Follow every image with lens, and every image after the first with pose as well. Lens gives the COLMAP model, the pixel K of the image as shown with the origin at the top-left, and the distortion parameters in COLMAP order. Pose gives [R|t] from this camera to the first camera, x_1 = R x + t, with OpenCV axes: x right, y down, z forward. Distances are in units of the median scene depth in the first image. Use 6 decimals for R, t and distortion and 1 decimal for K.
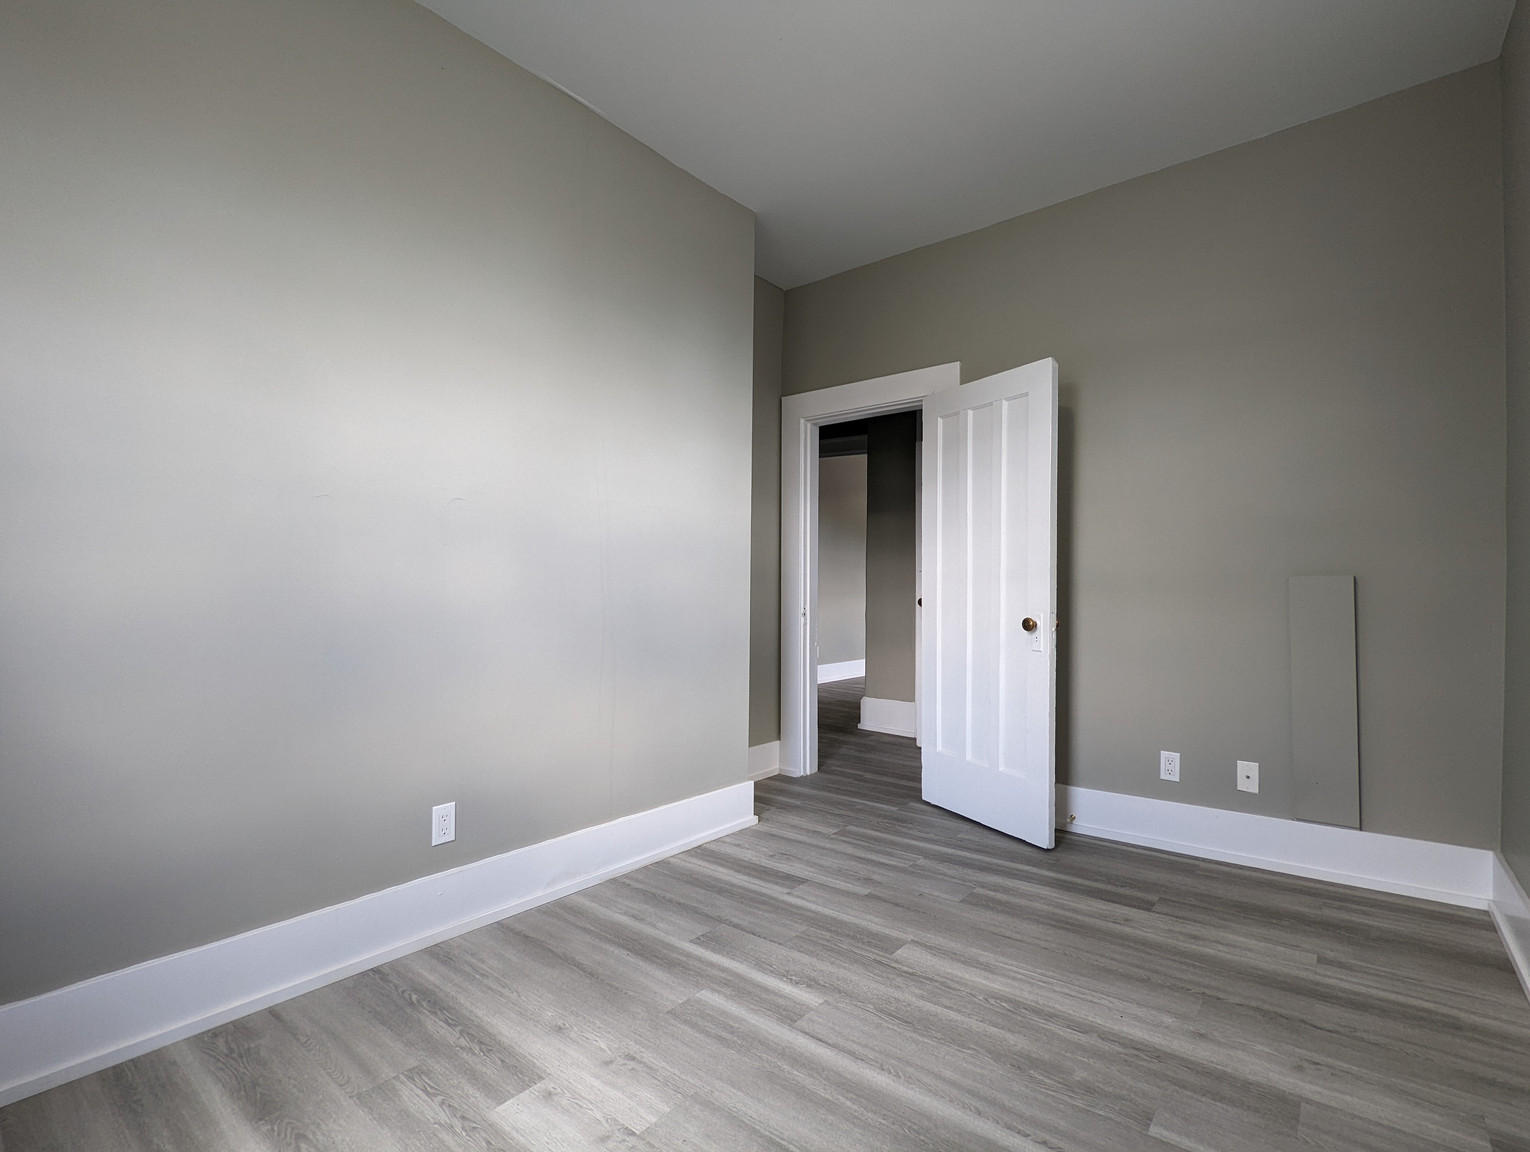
lens RADIAL K [[732.9, 0, 766.3], [0, 732.9, 583.1], [0, 0, 1]] dist [-0.000304, -0.001228]
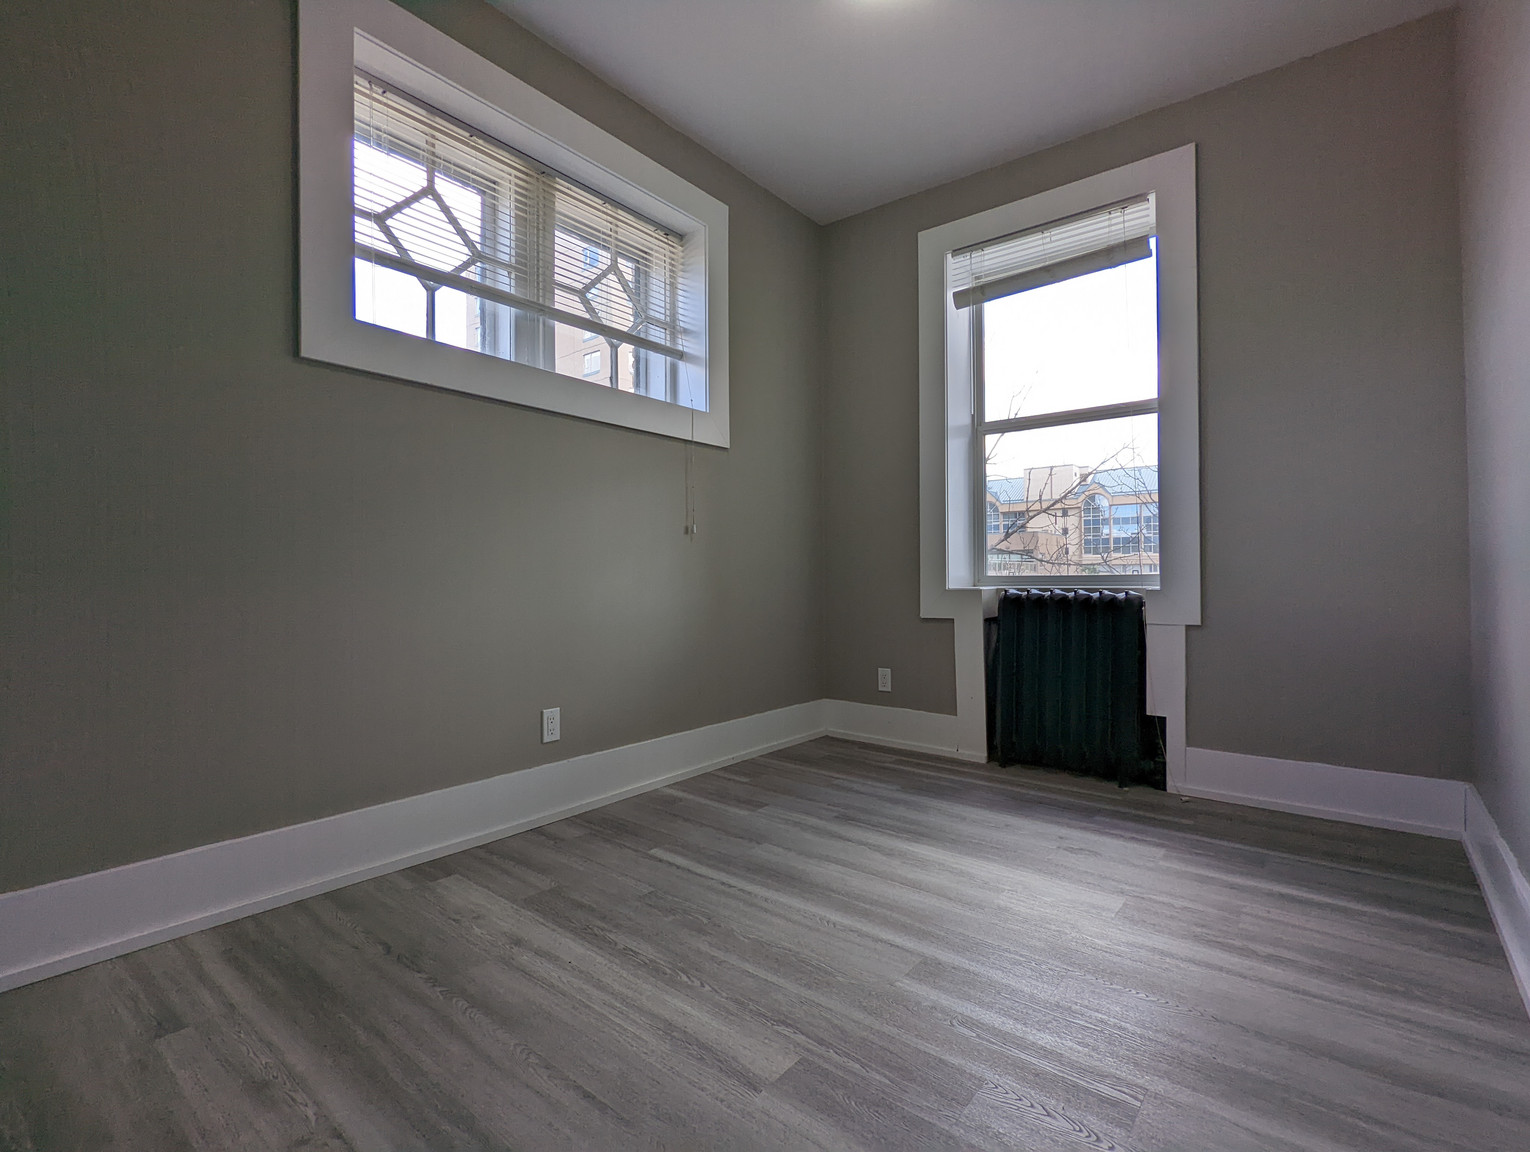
lens RADIAL K [[732.9, 0, 763.1], [0, 732.9, 575.9], [0, 0, 1]] dist [-0.000304, -0.001228]
pose [[-0.999993, -0.000583, 0.003782, 0.238485], [-0.000636, 0.999903, -0.013944, 0.118408], [-0.003774, -0.013946, -0.999896, 1.933510]]
